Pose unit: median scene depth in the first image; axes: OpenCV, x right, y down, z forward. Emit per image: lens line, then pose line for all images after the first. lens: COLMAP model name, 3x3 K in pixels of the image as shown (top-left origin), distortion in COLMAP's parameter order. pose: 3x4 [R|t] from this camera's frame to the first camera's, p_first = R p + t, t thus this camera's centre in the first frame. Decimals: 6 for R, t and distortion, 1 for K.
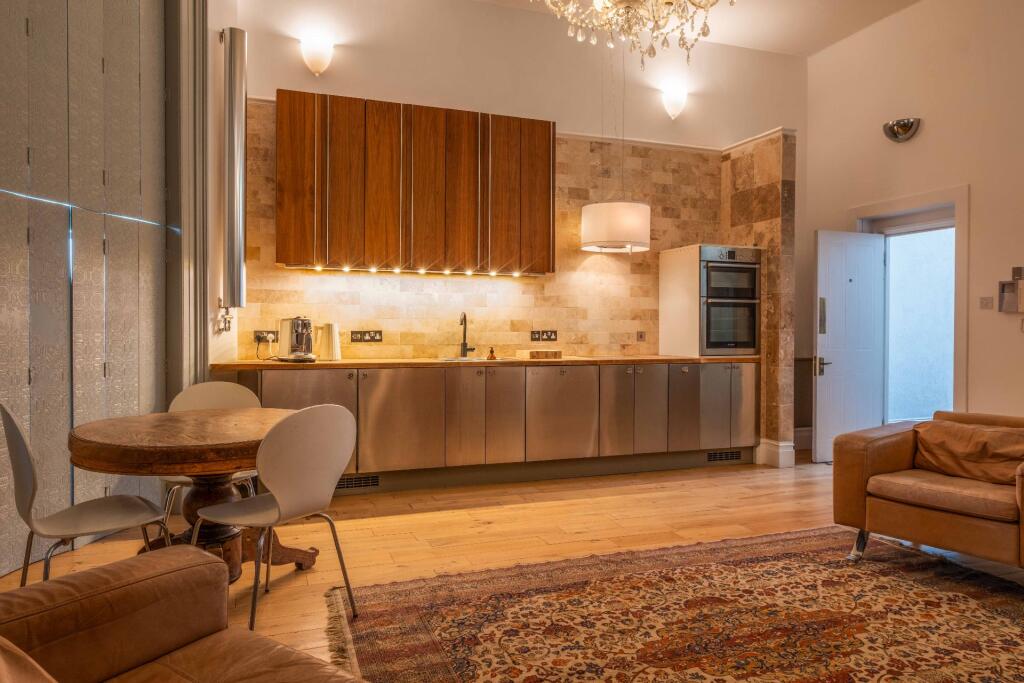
lens RADIAL K [[662.2, 0, 506.6], [0, 662.2, 328.6], [0, 0, 1]] dist [0.000248, 0.001012]
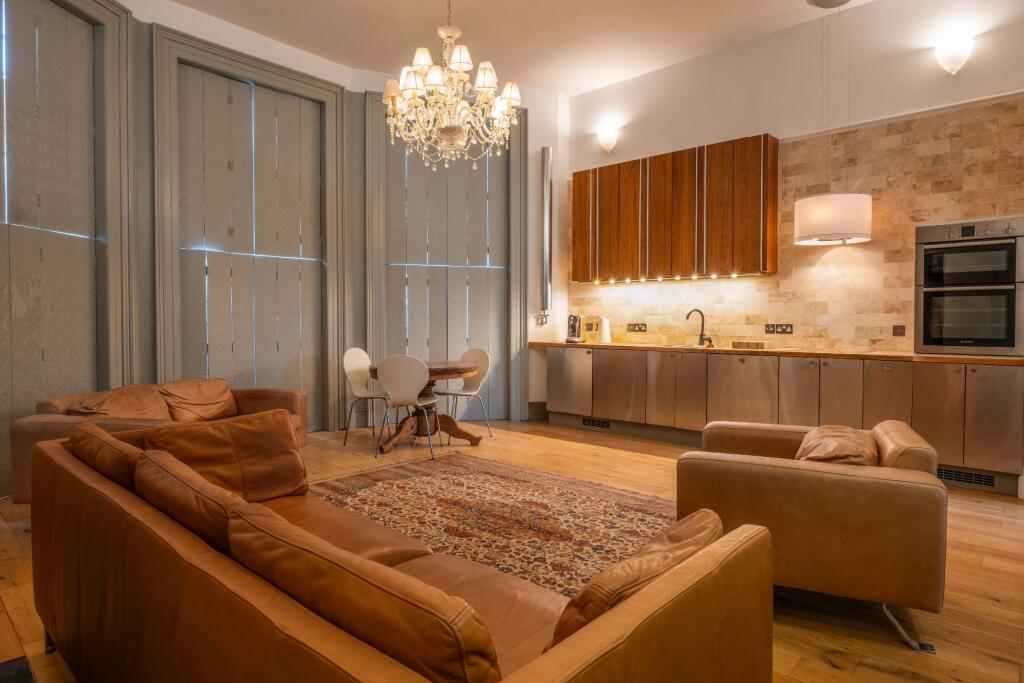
lens RADIAL K [[584.0, 0, 510.1], [0, 584.0, 334.2], [0, 0, 1]] dist [-0.016907, 0.020247]
pose [[0.469558, 0.018528, -0.882707, 0.799109], [-0.001995, 0.999799, 0.019925, 0.001650], [0.882900, -0.007595, 0.469501, 0.187089]]
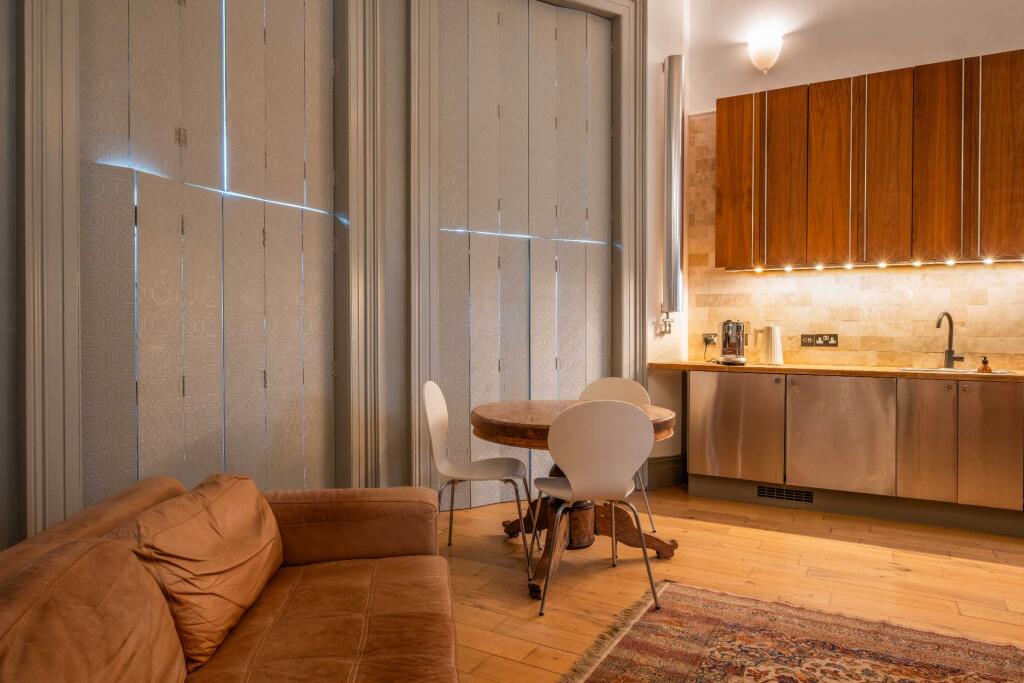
lens RADIAL K [[662.2, 0, 506.6], [0, 662.2, 328.6], [0, 0, 1]] dist [0.000248, 0.001012]
pose [[0.656735, -0.001162, -0.754120, 0.206866], [-0.003768, 0.999981, -0.004822, 0.001727], [0.754112, 0.006008, 0.656719, 0.073310]]
